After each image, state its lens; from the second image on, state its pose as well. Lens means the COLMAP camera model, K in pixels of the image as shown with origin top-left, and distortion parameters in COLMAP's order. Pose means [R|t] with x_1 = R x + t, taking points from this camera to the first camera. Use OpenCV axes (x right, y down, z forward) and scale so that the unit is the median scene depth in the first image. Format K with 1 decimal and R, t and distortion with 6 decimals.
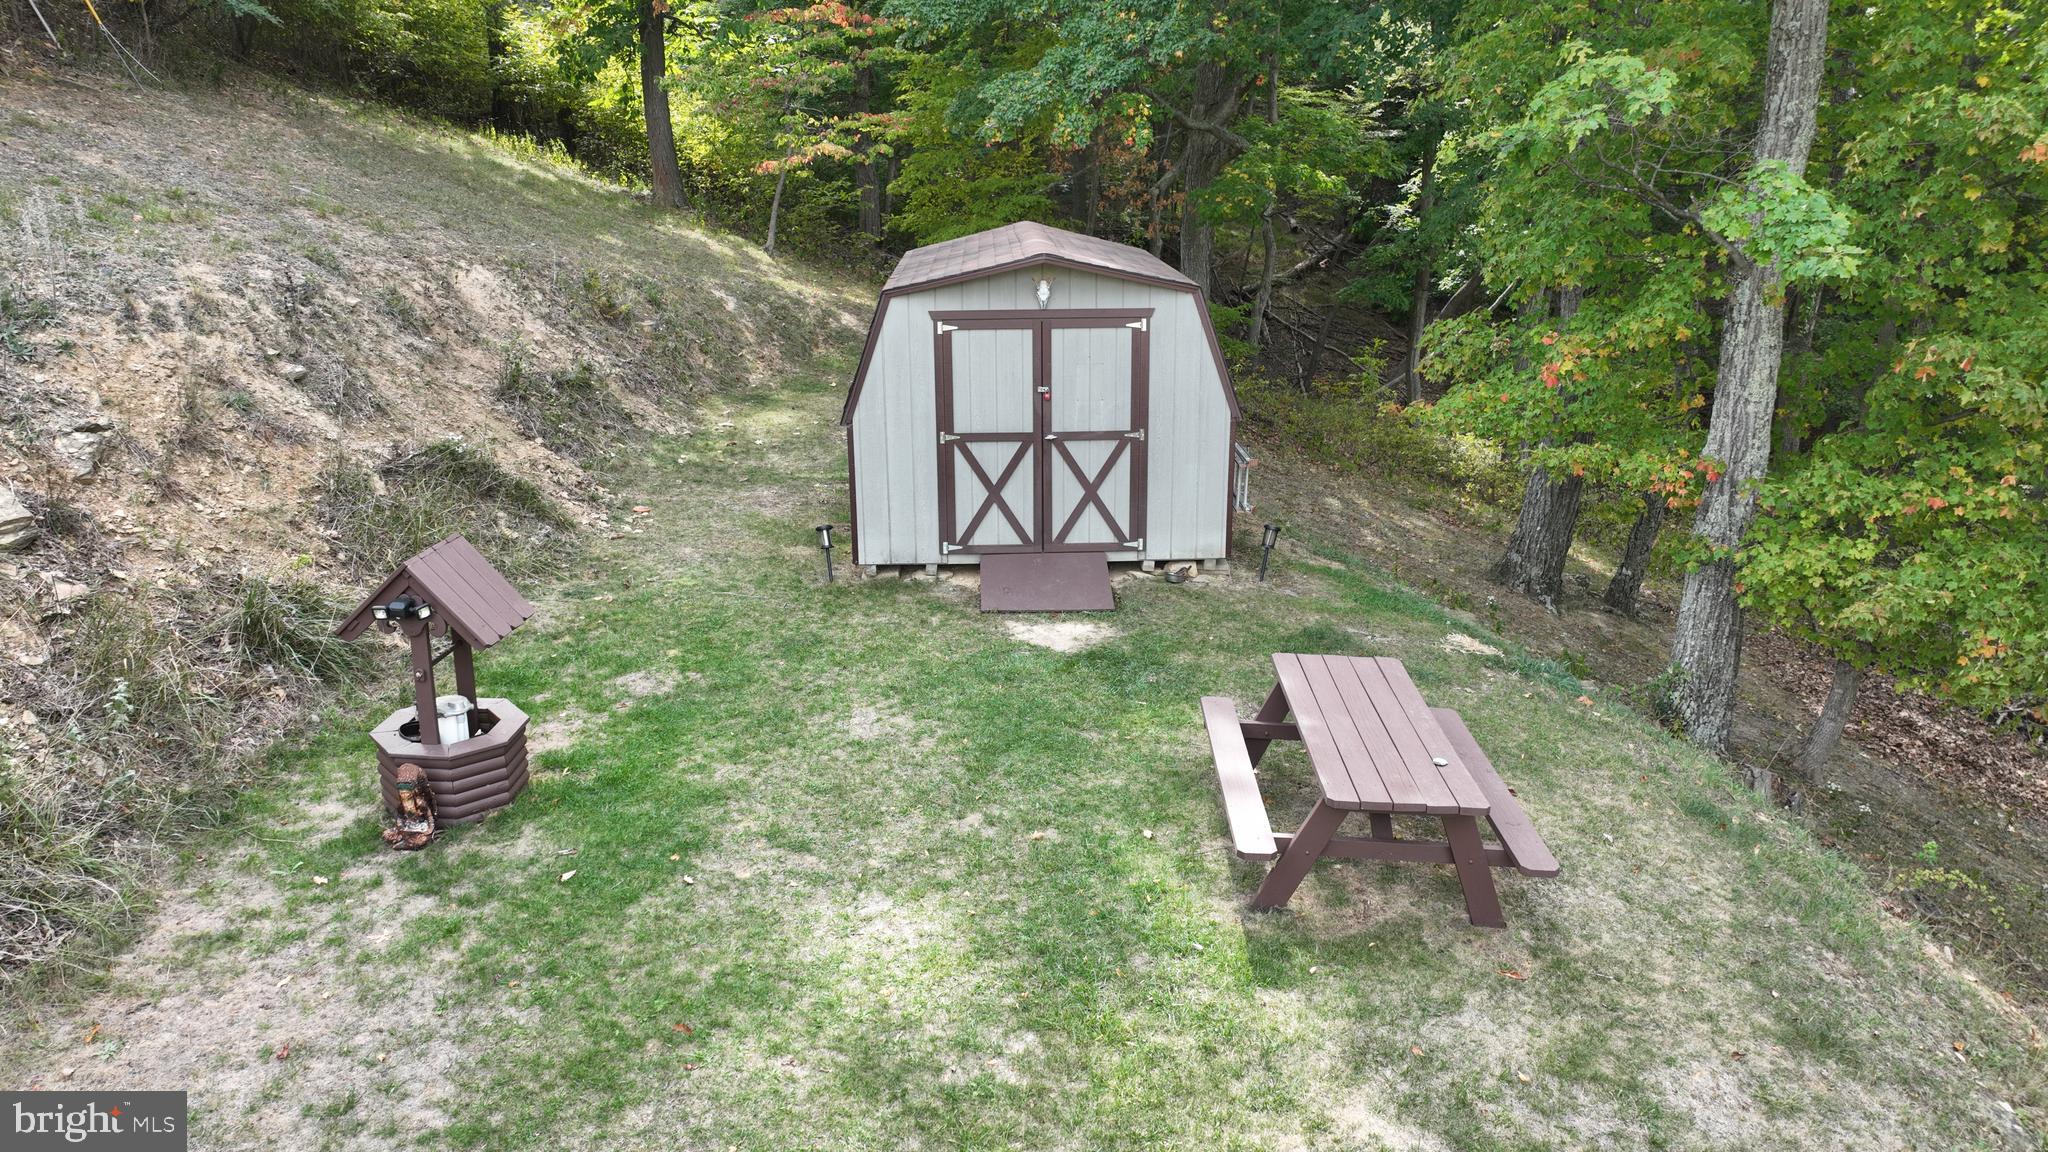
lens RADIAL K [[1439.7, 0, 1027.7], [0, 1439.7, 578.5], [0, 0, 1]] dist [-0.002739, 0.019774]
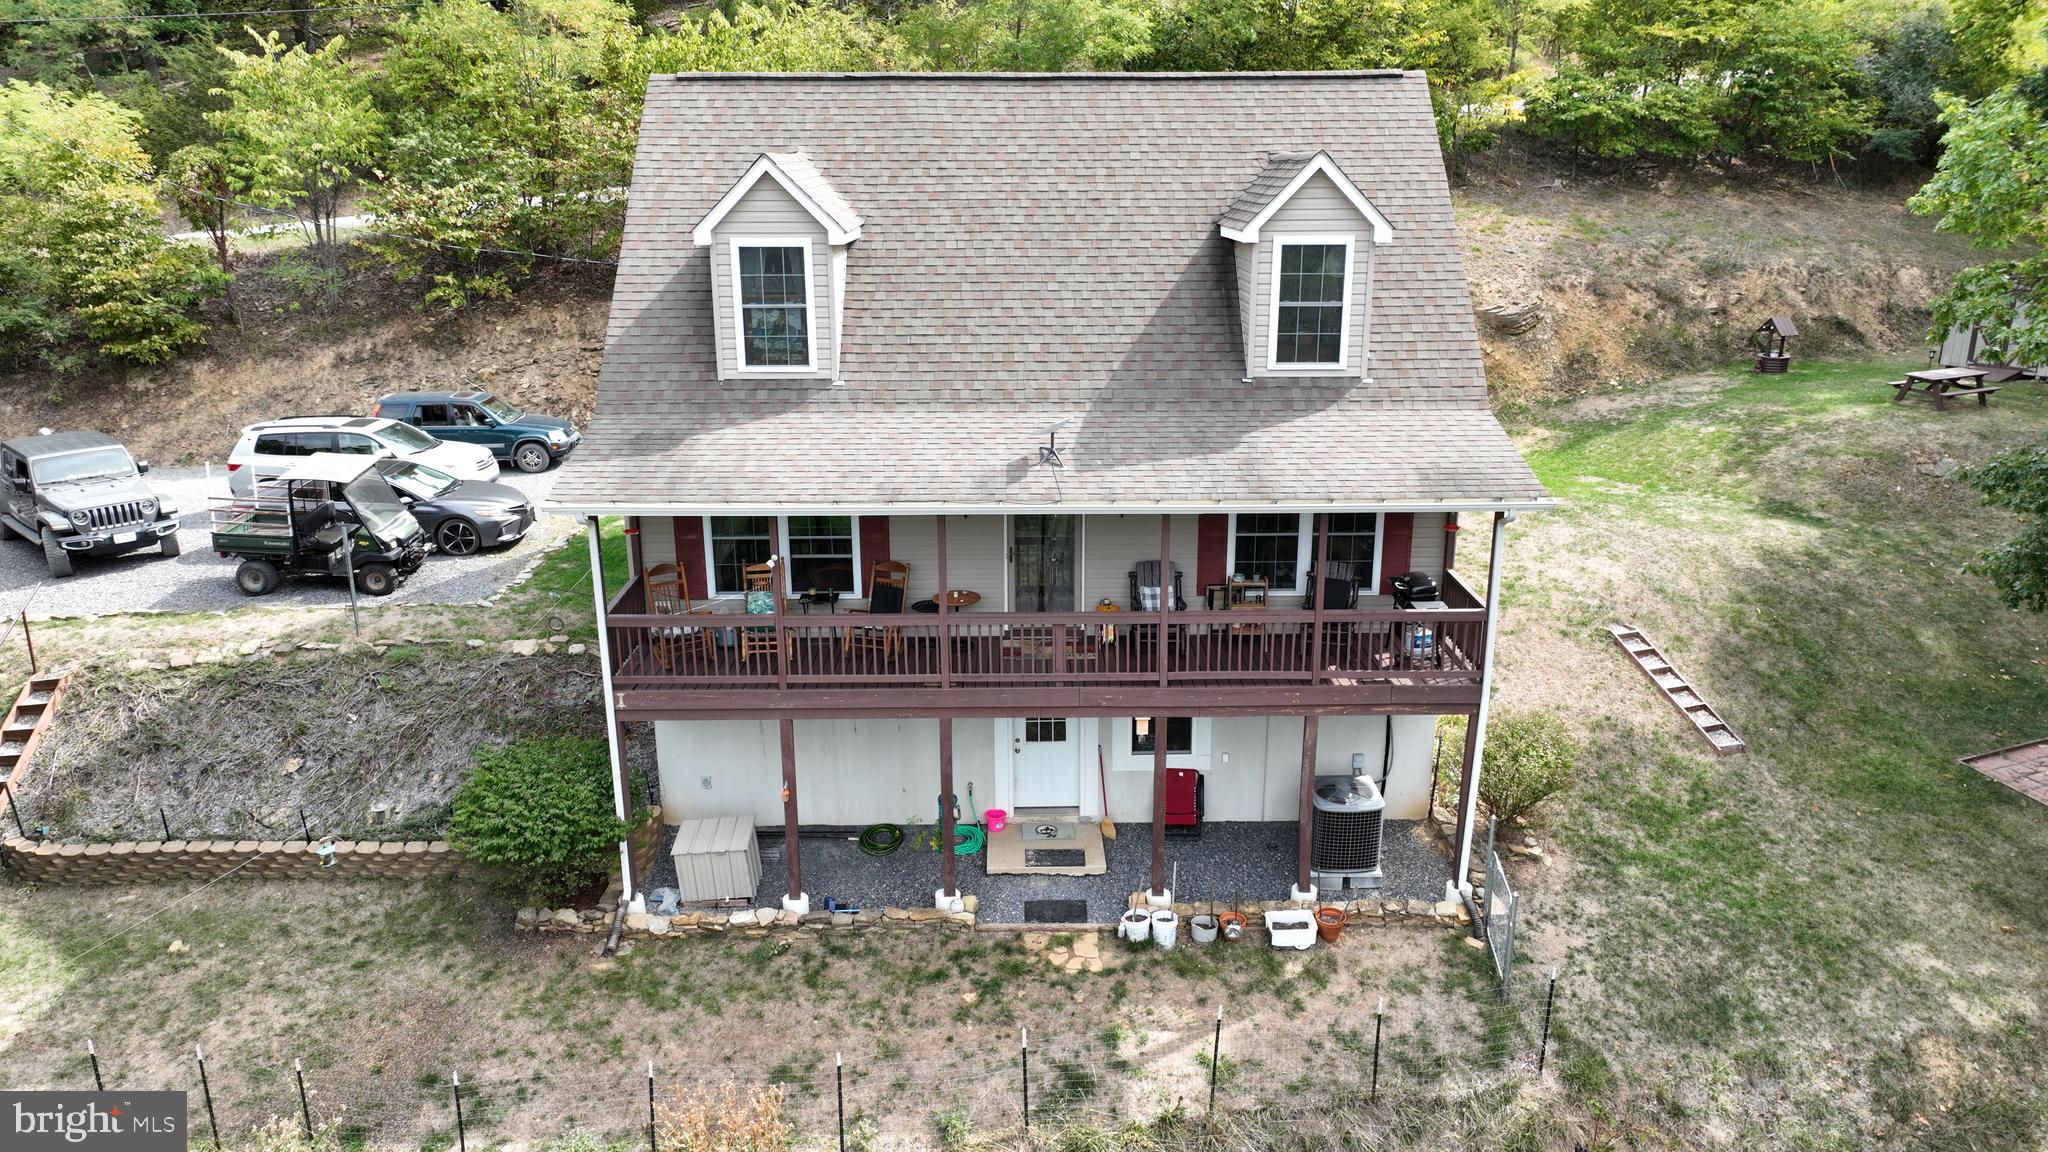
lens RADIAL K [[1439.7, 0, 1028.1], [0, 1439.7, 577.5], [0, 0, 1]] dist [-0.002739, 0.019774]
pose [[0.400235, 0.266756, -0.876729, 2.407024], [-0.262526, 0.949975, 0.169196, 0.509906], [0.878004, 0.162446, 0.450244, -2.573254]]
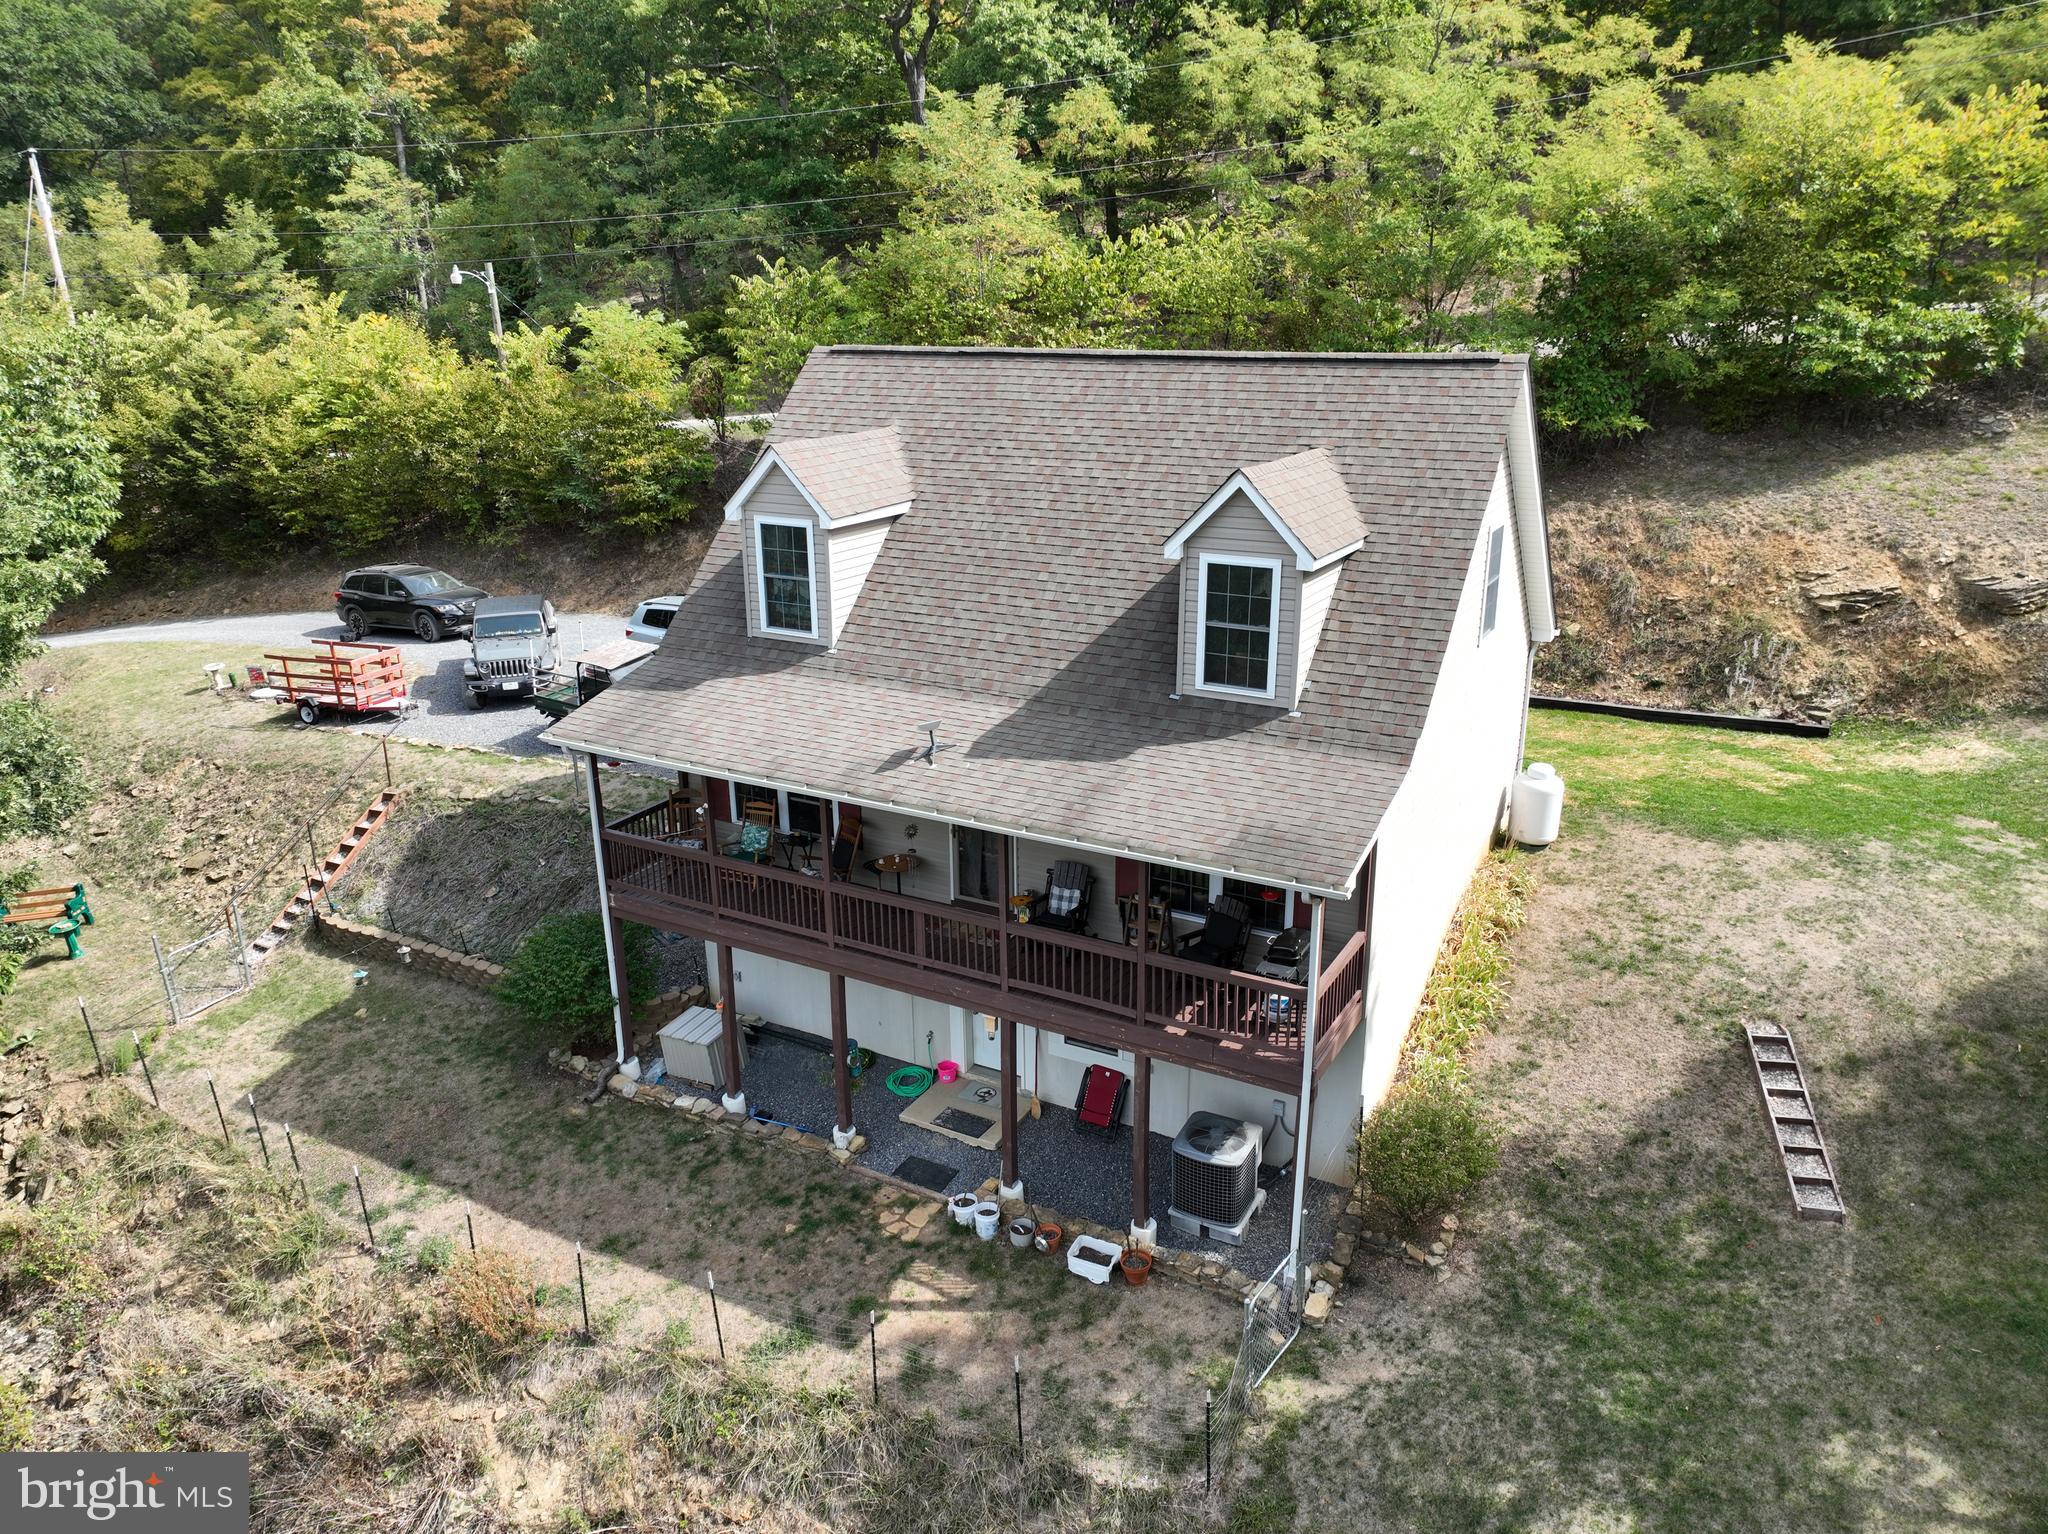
lens RADIAL K [[1439.8, 0, 1030.5], [0, 1439.8, 764.8], [0, 0, 1]] dist [-0.004153, 0.022802]
pose [[-0.106771, 0.322757, -0.940440, 2.557608], [-0.275480, 0.899216, 0.339885, 0.017609], [0.955359, 0.295363, -0.007097, -1.650015]]
